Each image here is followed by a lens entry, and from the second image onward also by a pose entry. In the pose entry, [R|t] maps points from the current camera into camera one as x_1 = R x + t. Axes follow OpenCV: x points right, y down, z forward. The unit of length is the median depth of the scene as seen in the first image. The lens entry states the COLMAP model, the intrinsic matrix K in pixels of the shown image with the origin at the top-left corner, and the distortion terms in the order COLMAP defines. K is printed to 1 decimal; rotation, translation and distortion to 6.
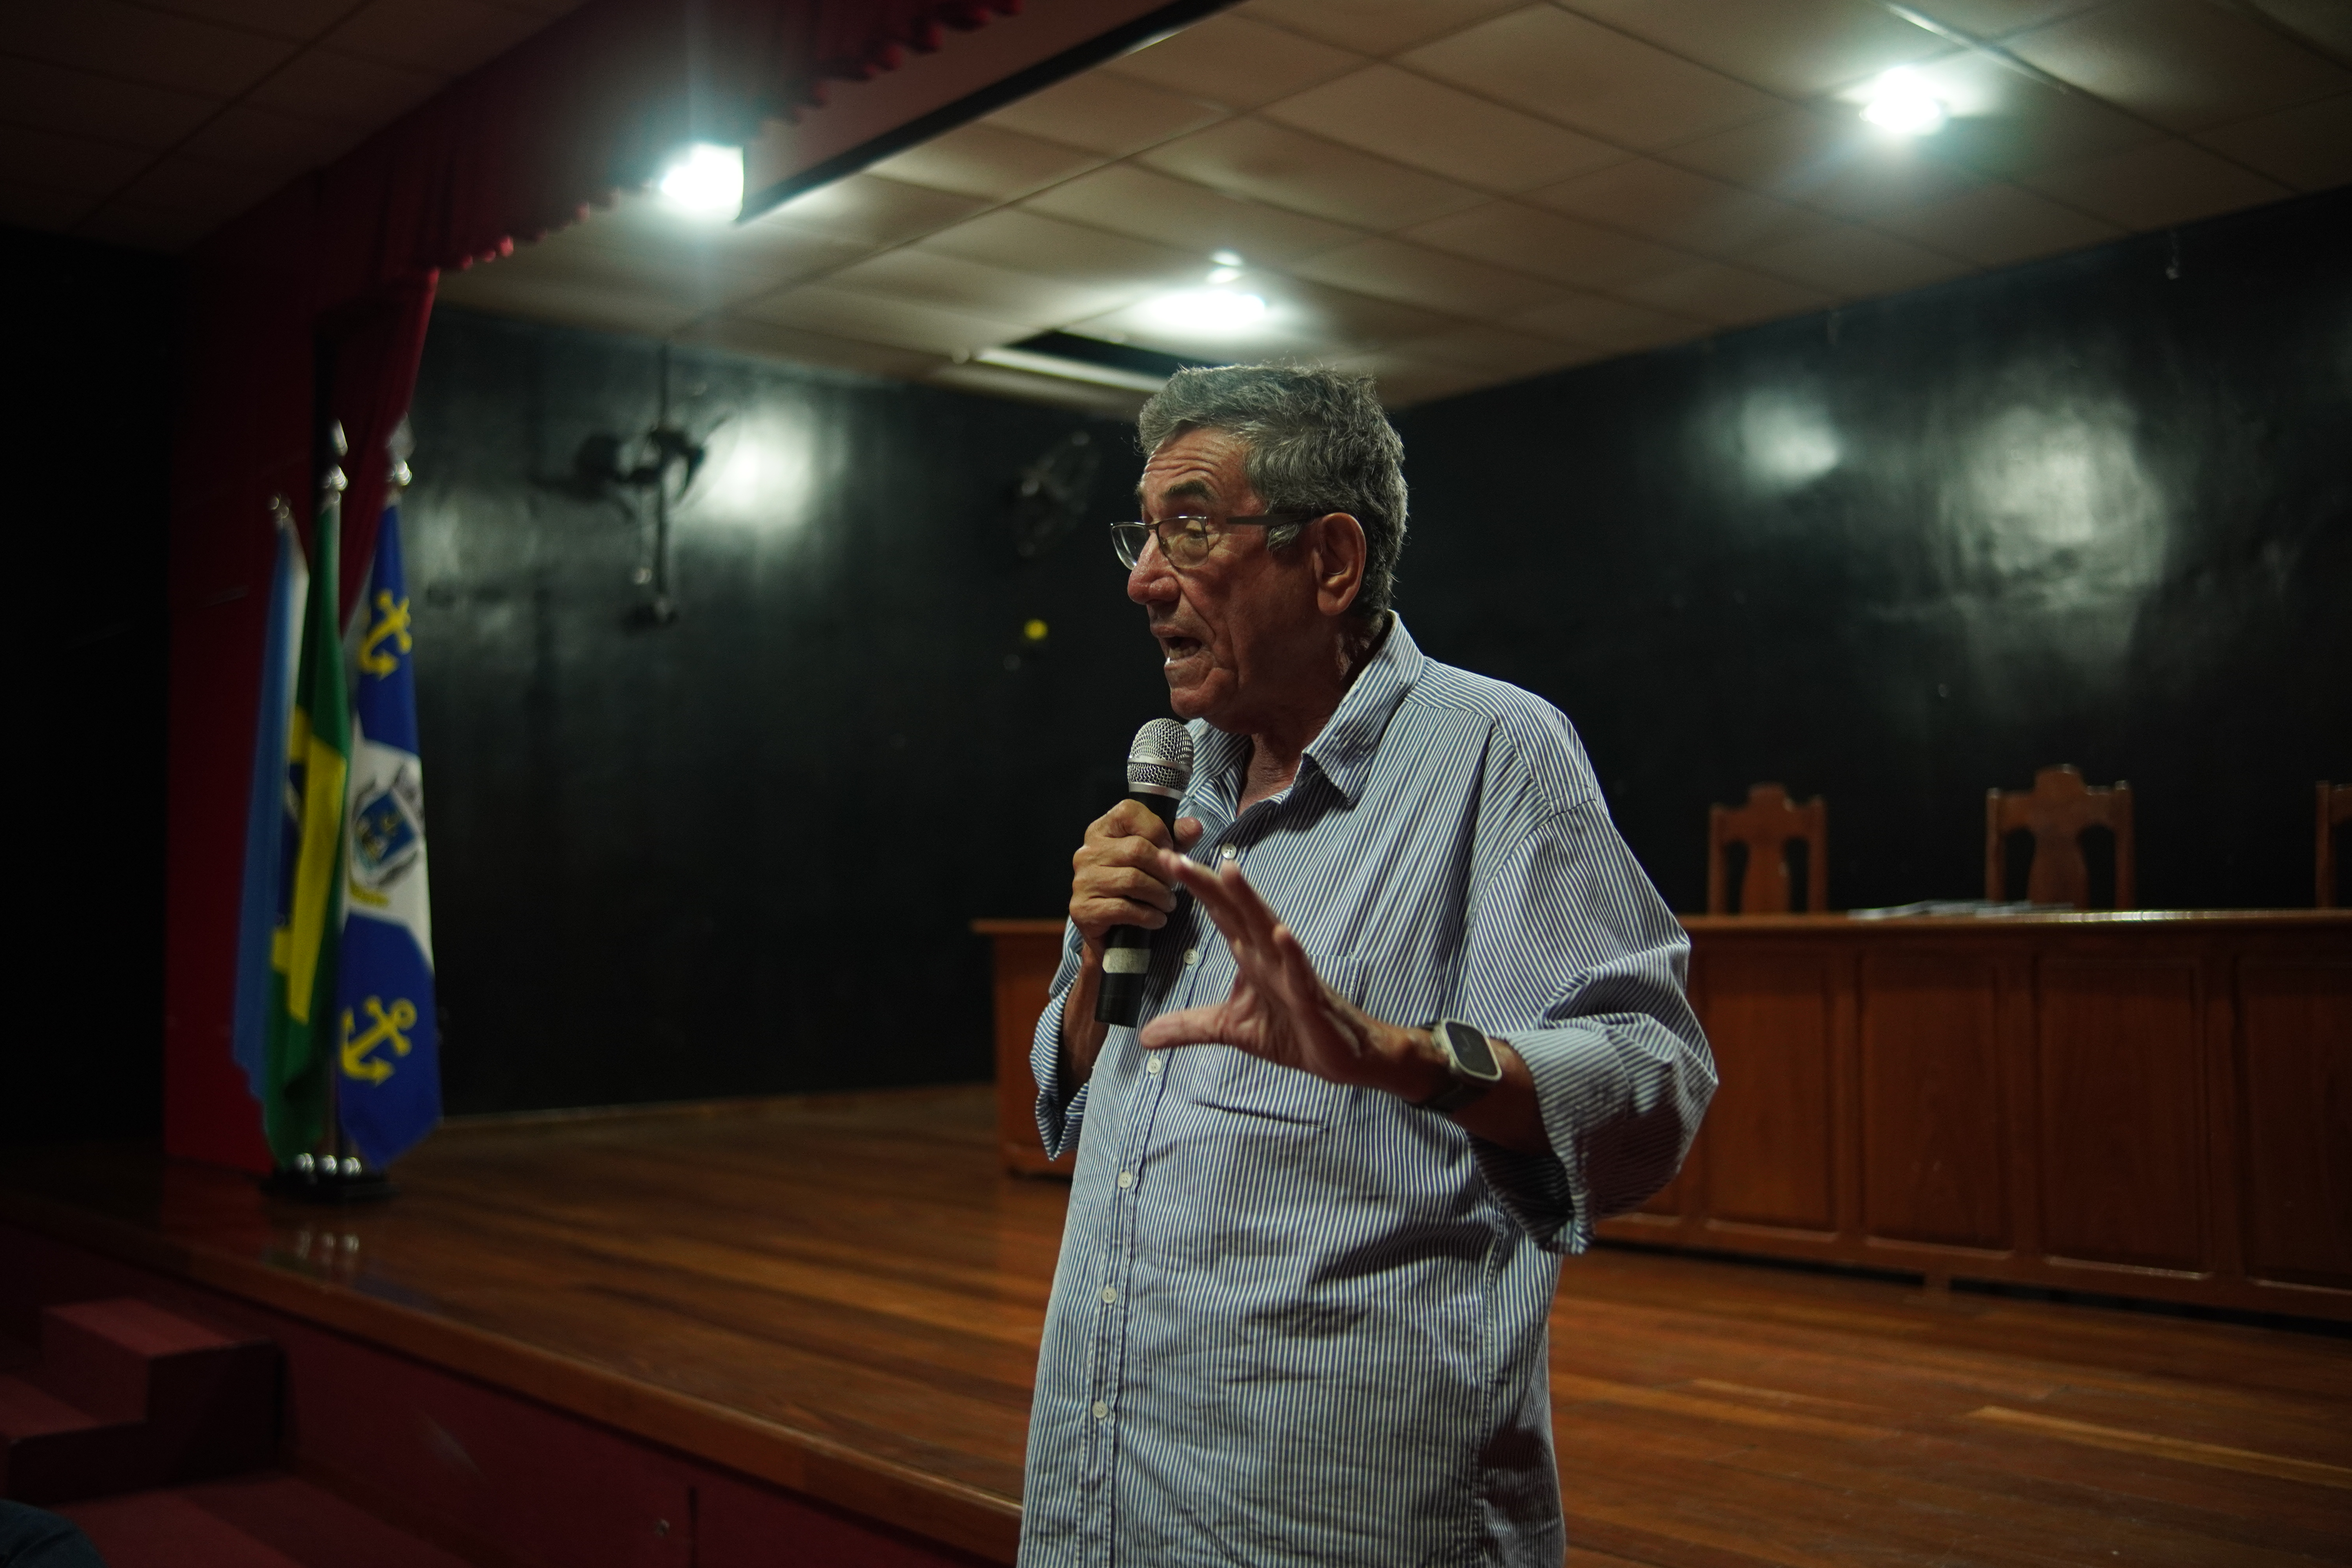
lens RADIAL K [[2355.8, 0, 1159.0], [0, 2355.8, 790.8], [0, 0, 1]] dist [-0.070395, 0.000000]
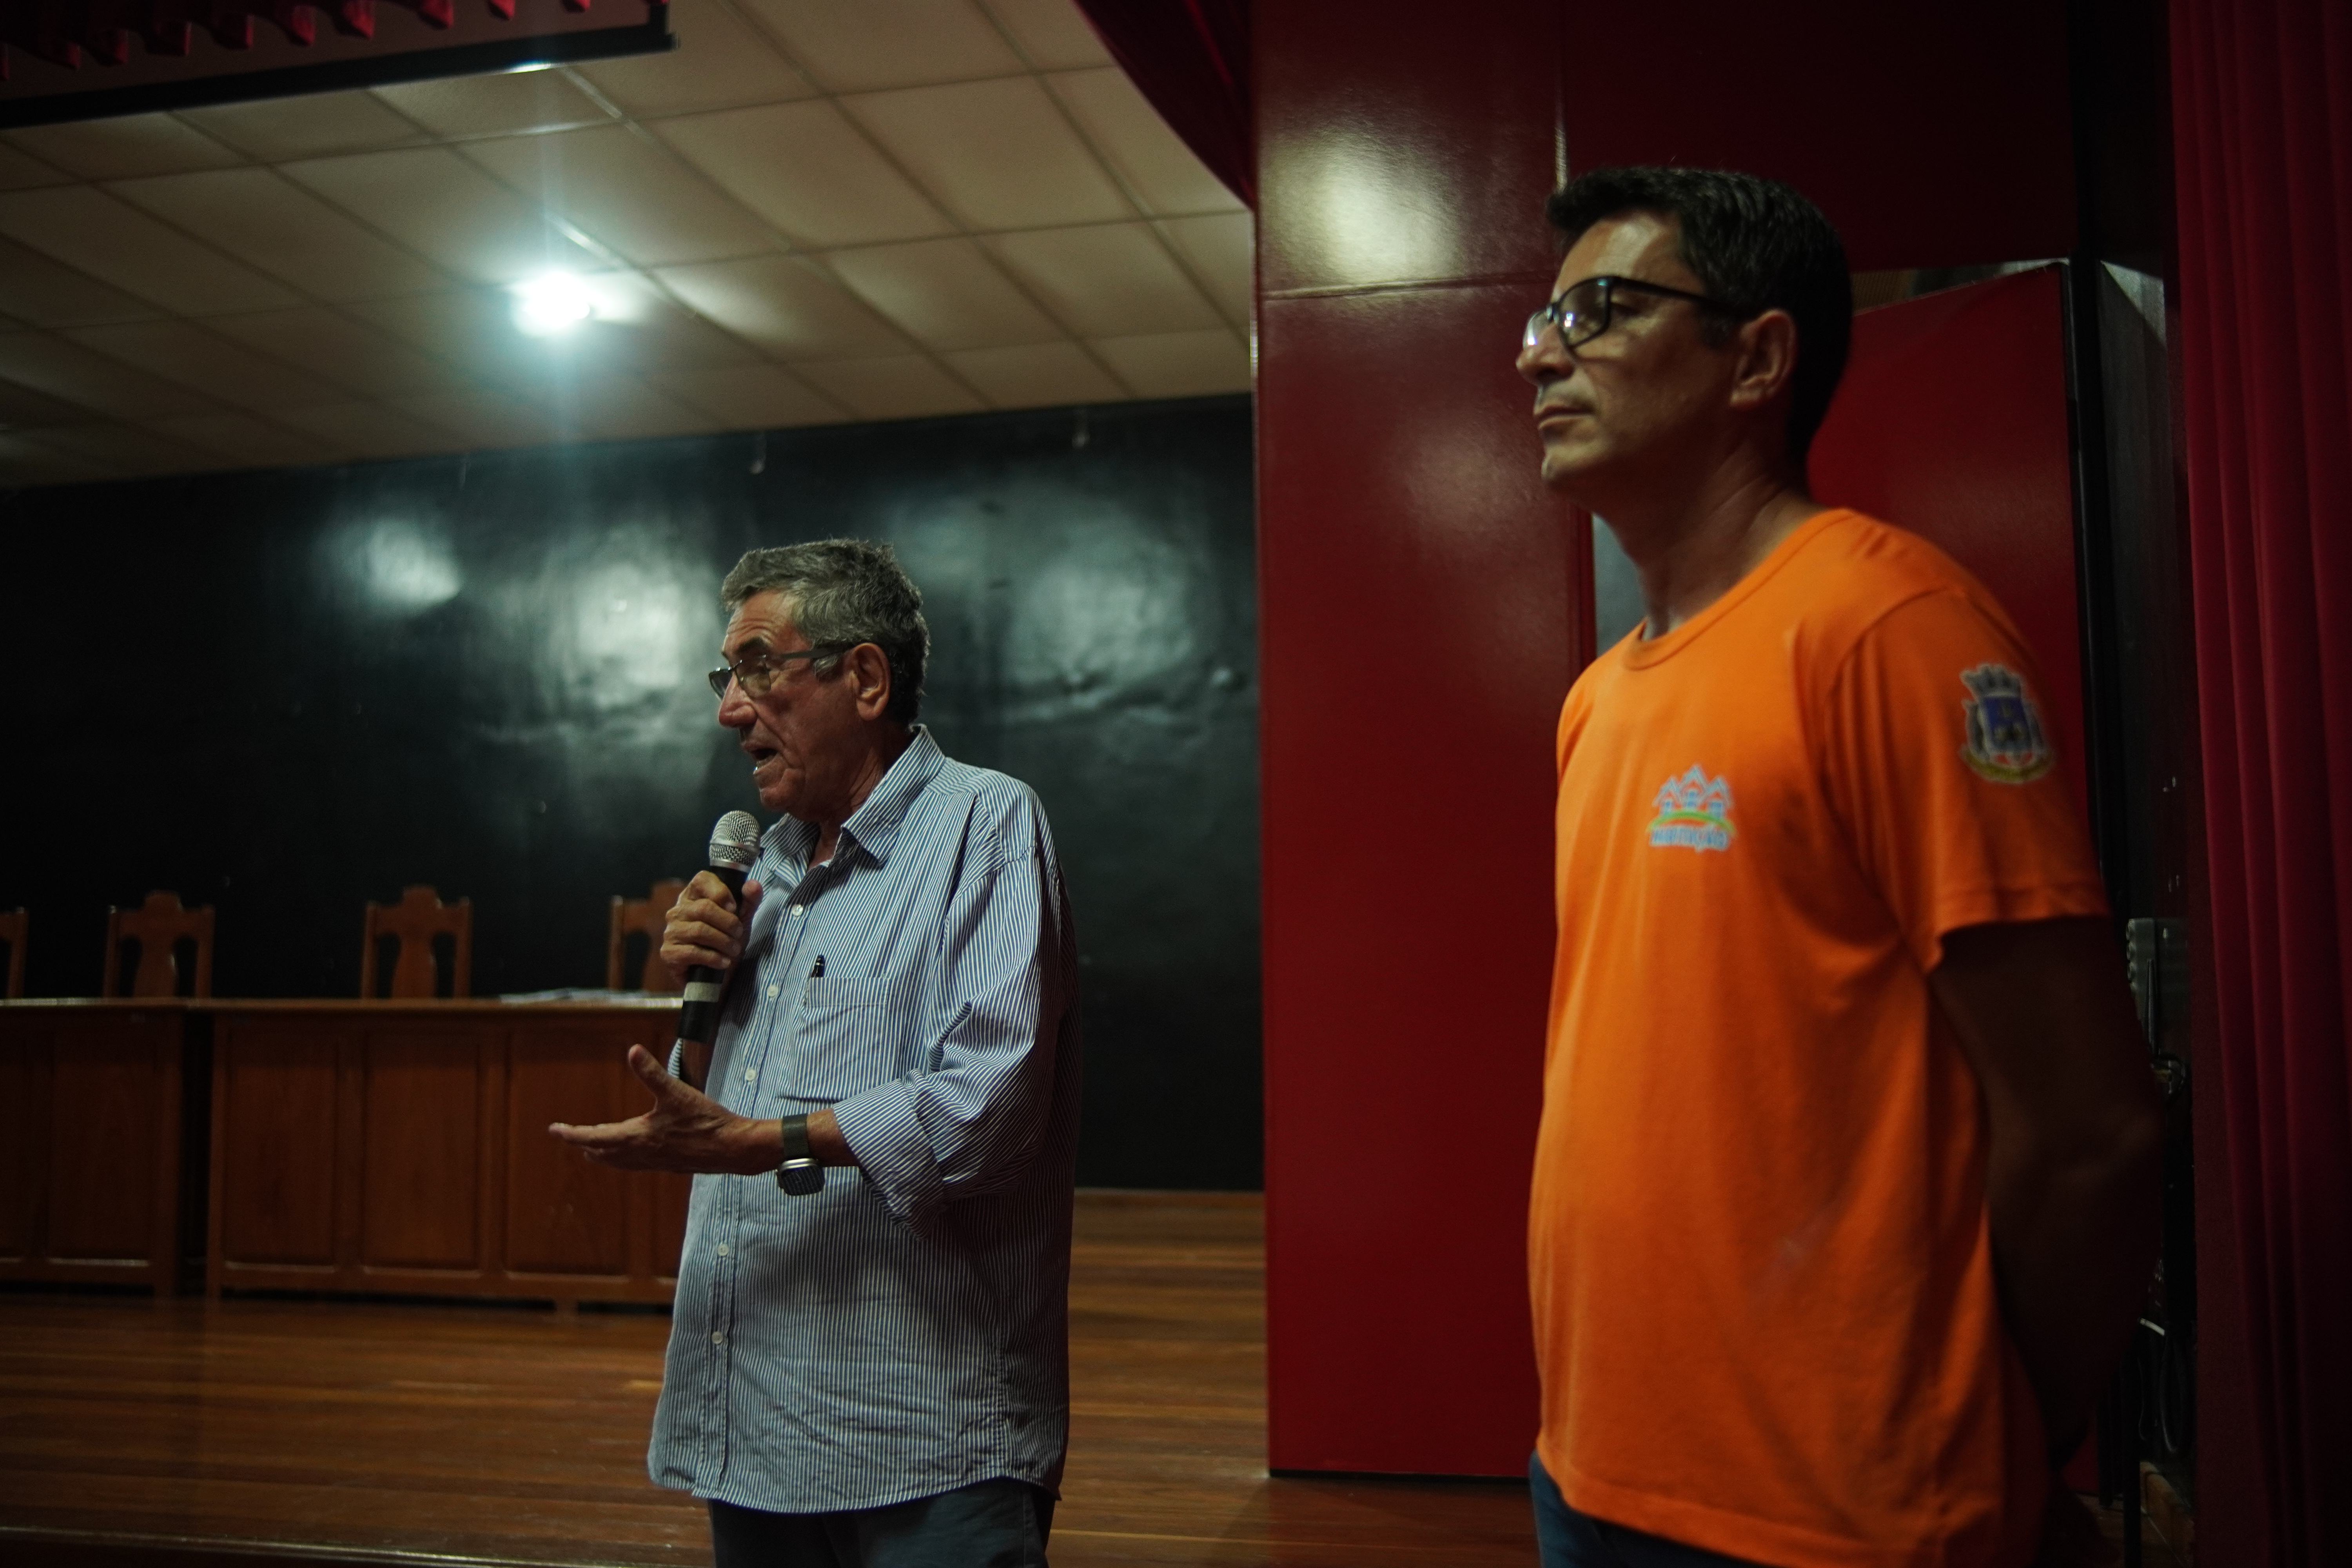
lens RADIAL K [[2355.8, 0, 1170.6], [0, 2355.8, 772.0], [0, 0, 1]] dist [-0.070395, 0.000000]
pose [[0.817099, 0.068478, 0.572416, -0.099697], [-0.039676, 0.997246, -0.062666, -0.001276], [-0.575131, 0.028493, 0.817565, -0.147409]]
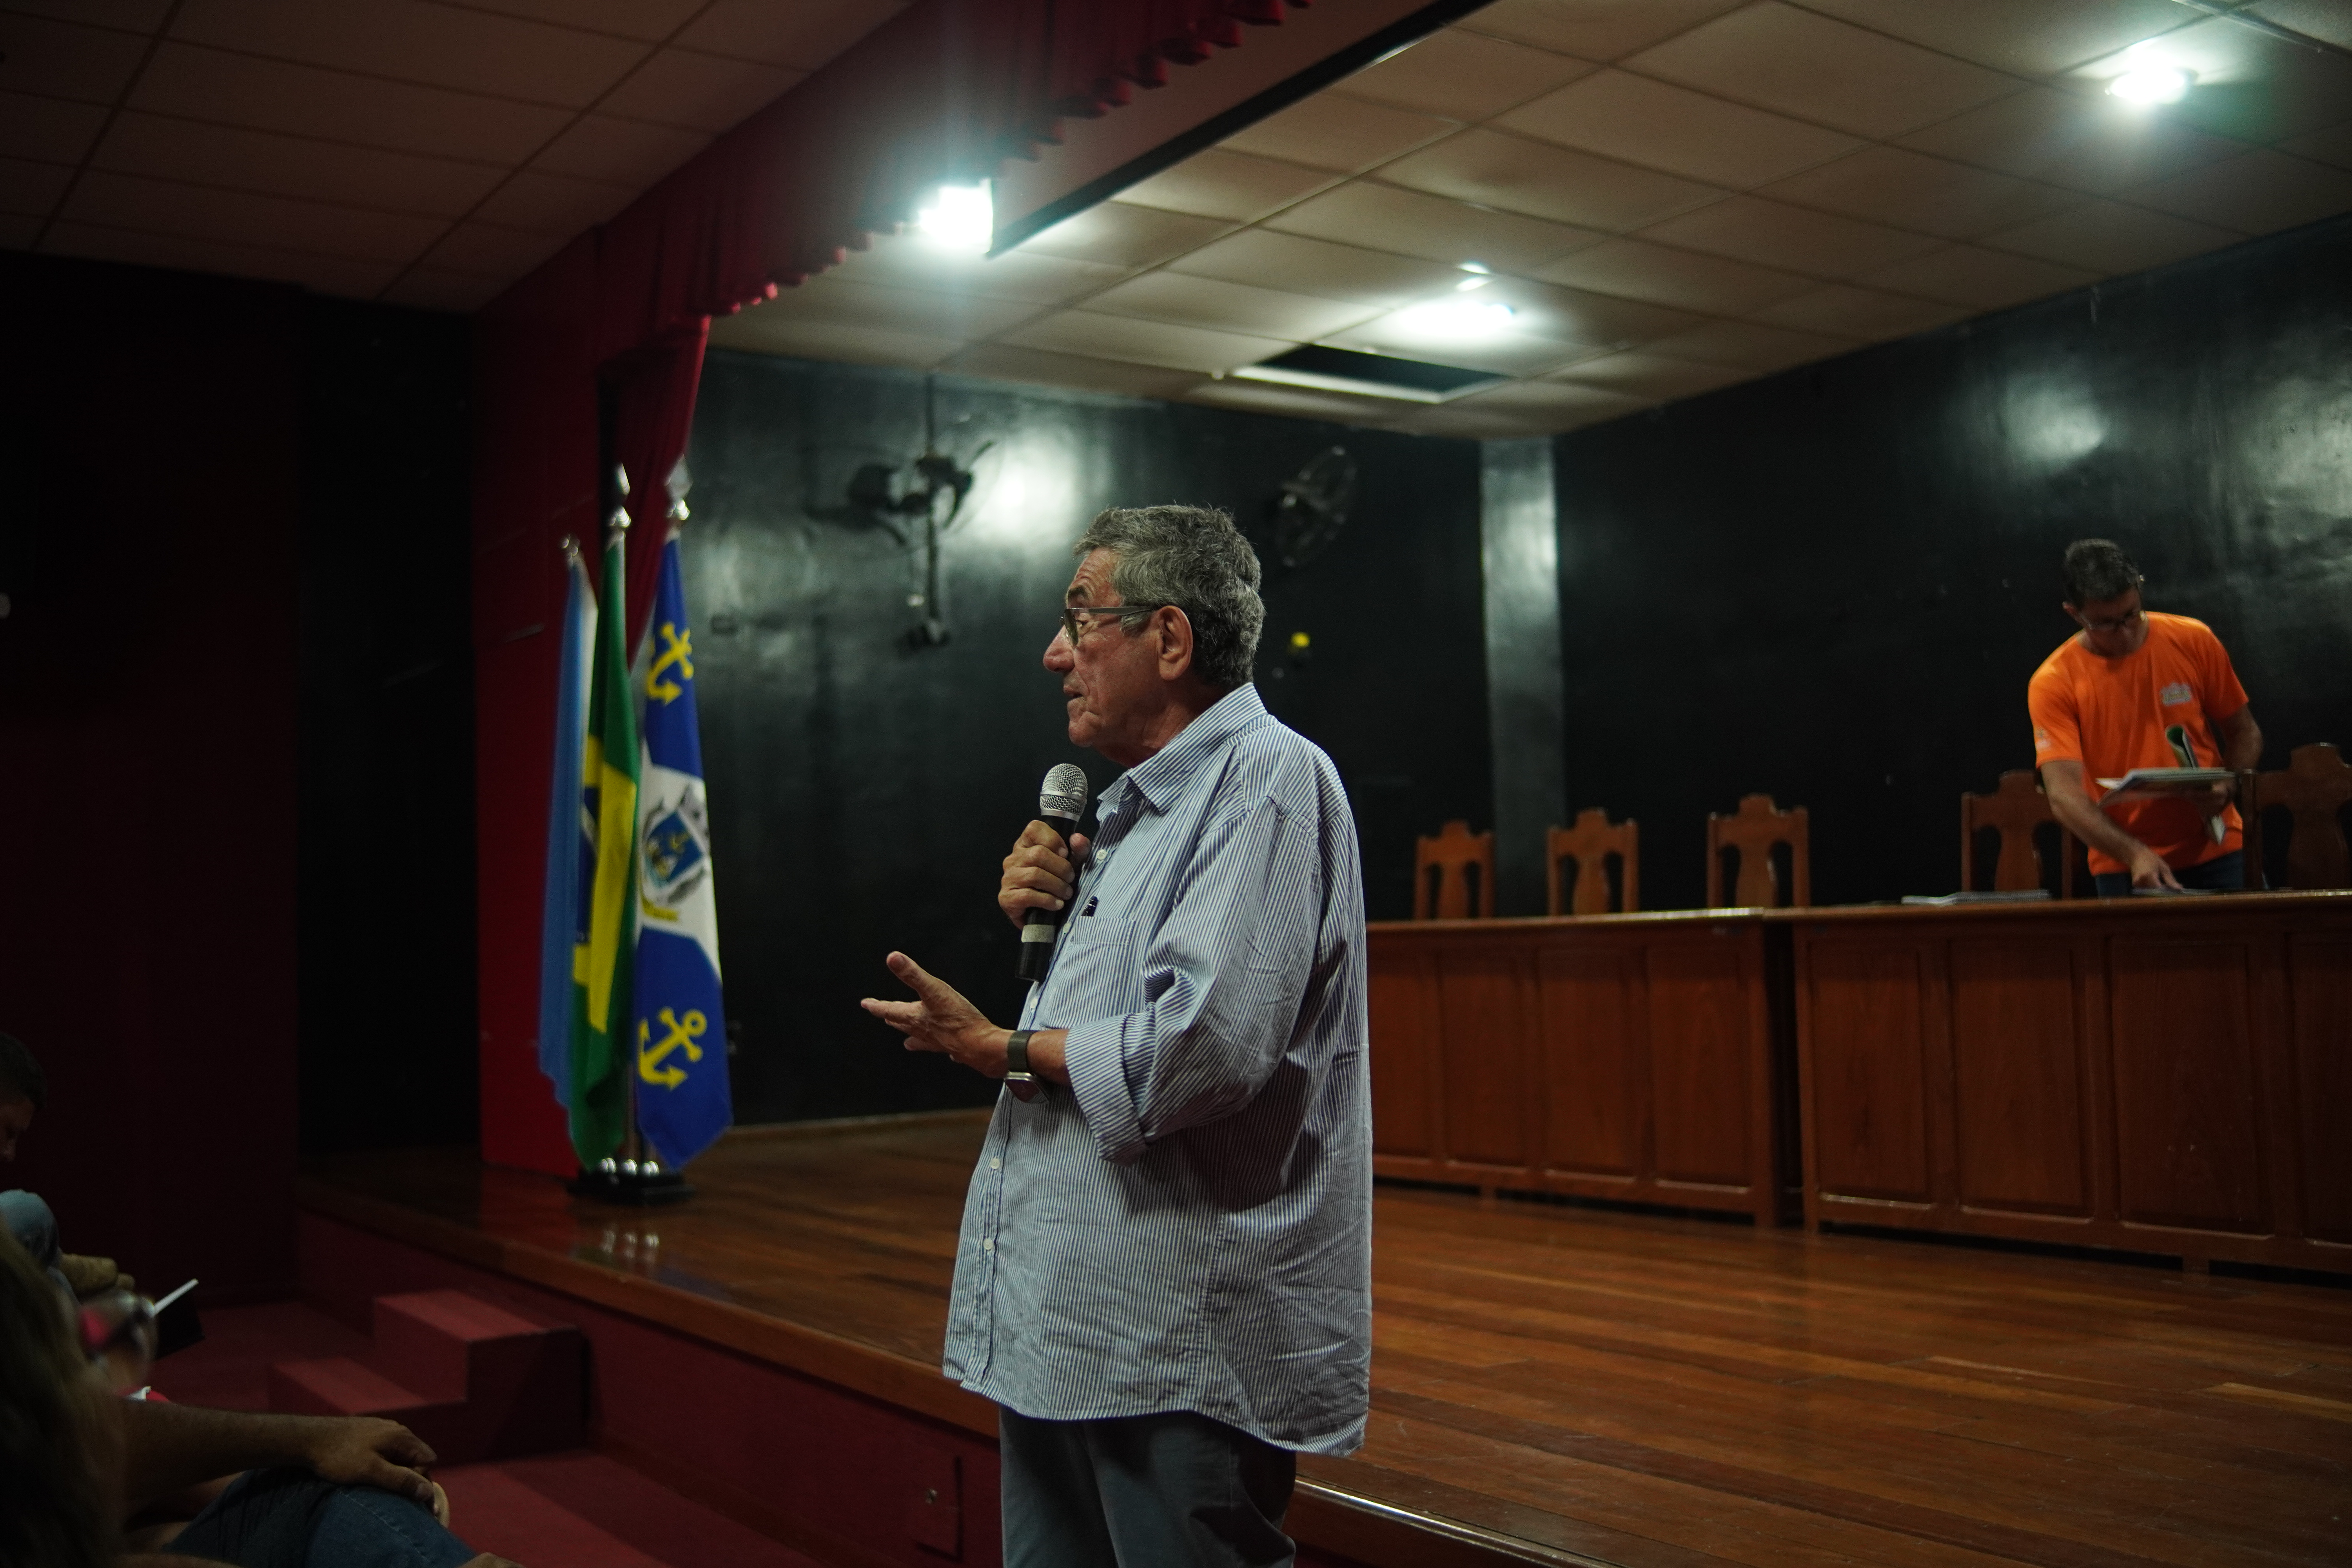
lens RADIAL K [[2355.8, 0, 1197.7], [0, 2355.8, 796.5], [0, 0, 1]] dist [-0.070395, 0.000000]
pose [[0.993858, -0.026221, -0.107515, 0.018679], [0.026333, 0.999653, -0.000374, -0.000387], [0.107488, -0.002460, 0.994203, -0.028999]]
